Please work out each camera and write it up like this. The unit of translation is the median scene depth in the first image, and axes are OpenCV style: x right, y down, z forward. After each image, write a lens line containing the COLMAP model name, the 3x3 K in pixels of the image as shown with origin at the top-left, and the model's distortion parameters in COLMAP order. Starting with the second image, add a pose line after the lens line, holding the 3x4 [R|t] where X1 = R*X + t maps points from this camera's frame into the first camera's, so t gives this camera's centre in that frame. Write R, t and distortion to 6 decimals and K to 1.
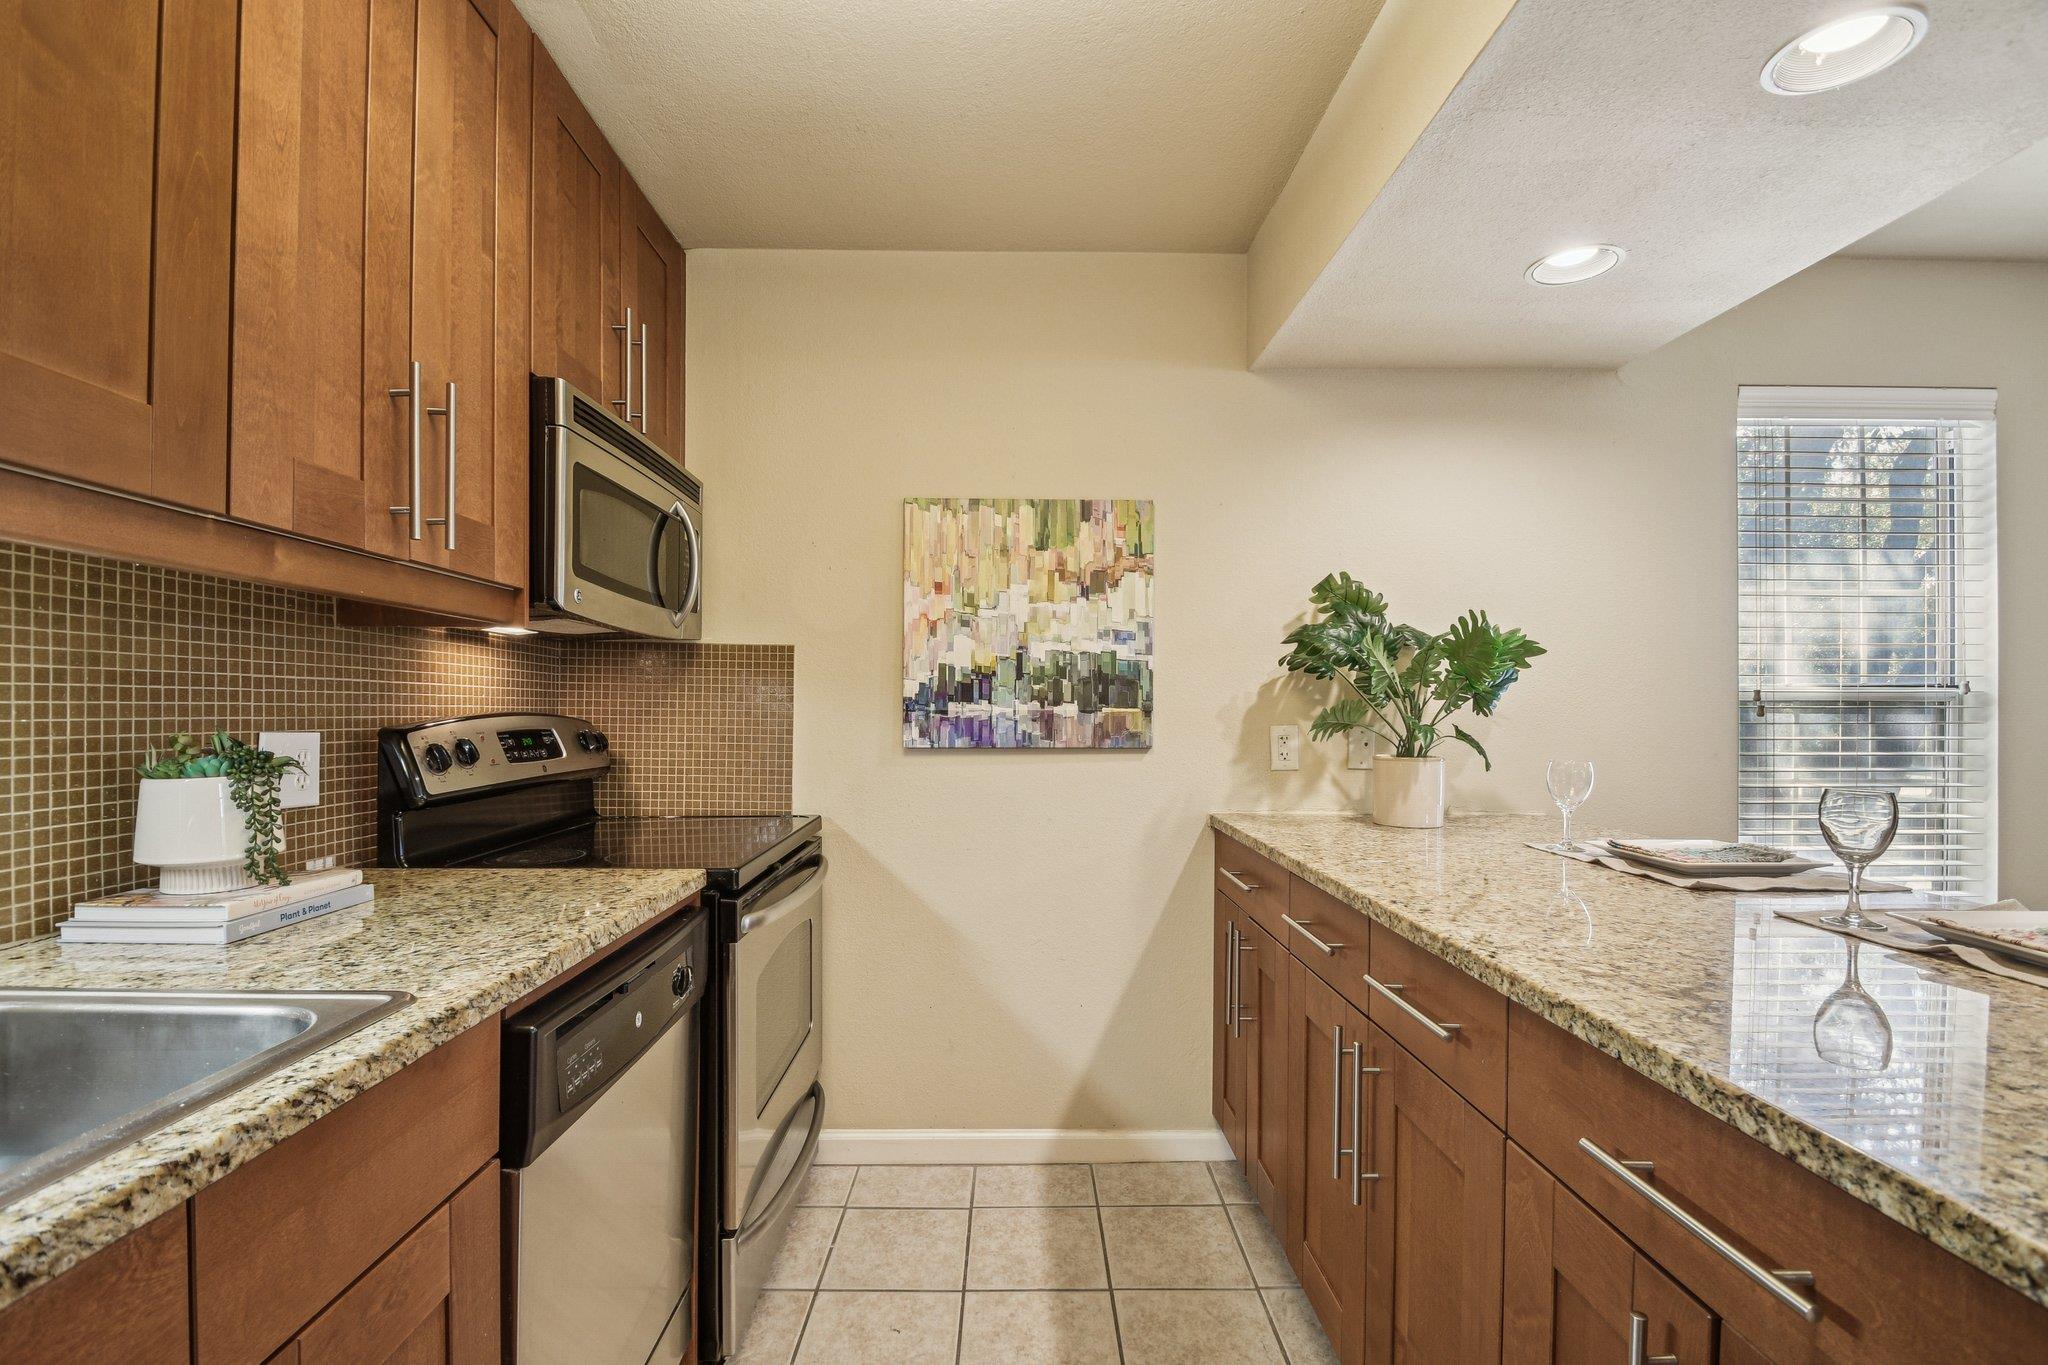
lens RADIAL K [[902.3, 0, 1006.7], [0, 902.3, 720.6], [0, 0, 1]] dist [0.001322, -0.006756]
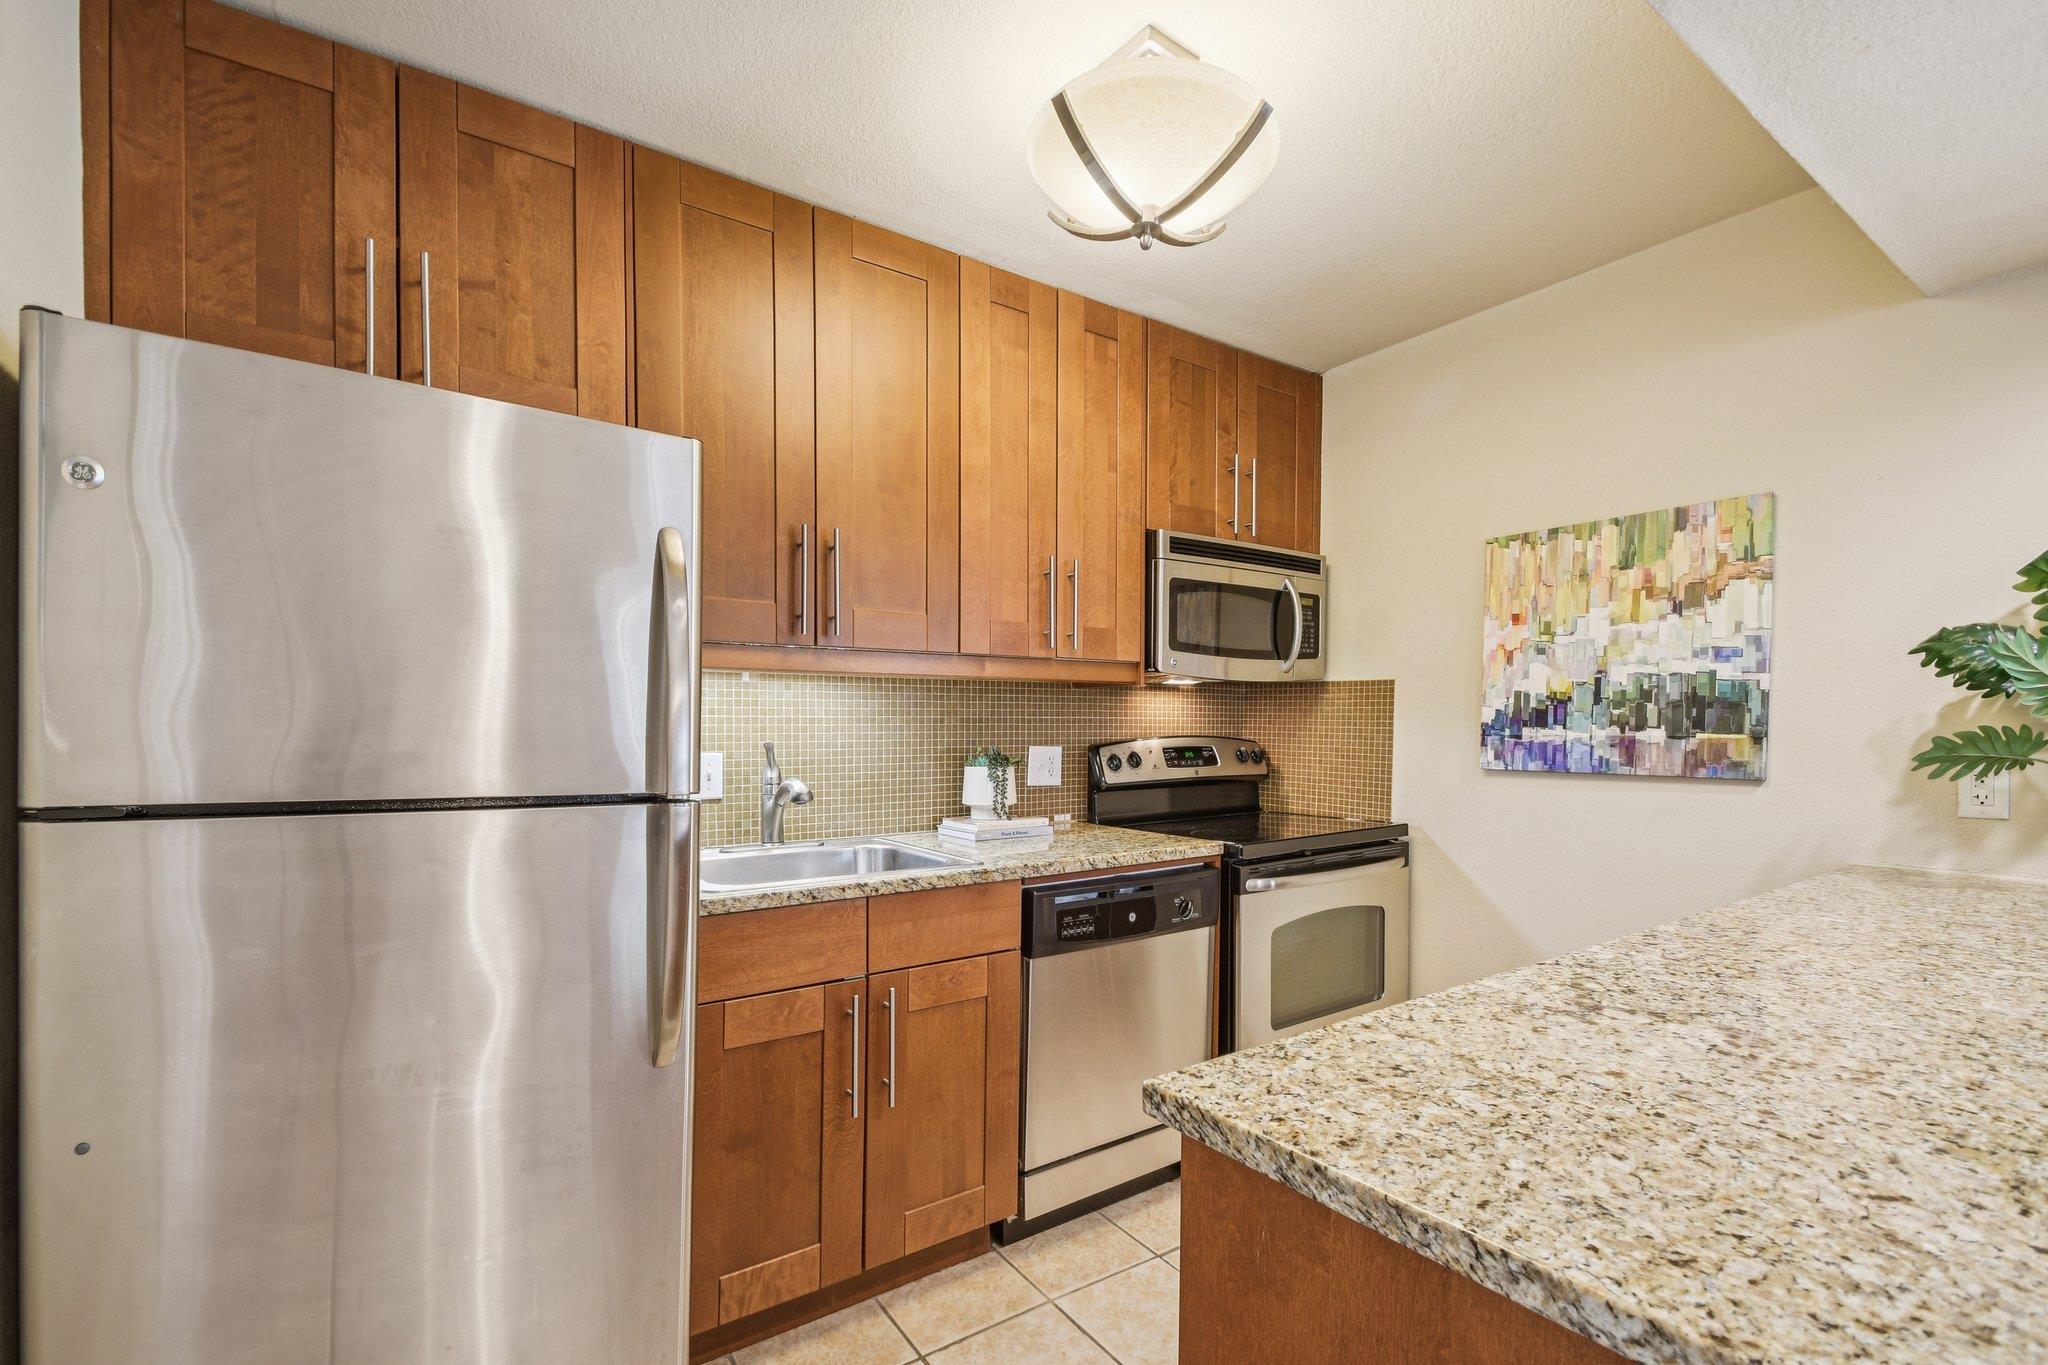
lens RADIAL K [[902.3, 0, 1026.4], [0, 902.3, 750.0], [0, 0, 1]] dist [0.001322, -0.006756]
pose [[0.564731, 0.020233, -0.825027, 0.479395], [-0.007948, 0.999786, 0.019079, -0.009478], [0.825237, -0.004217, 0.564771, -0.072450]]
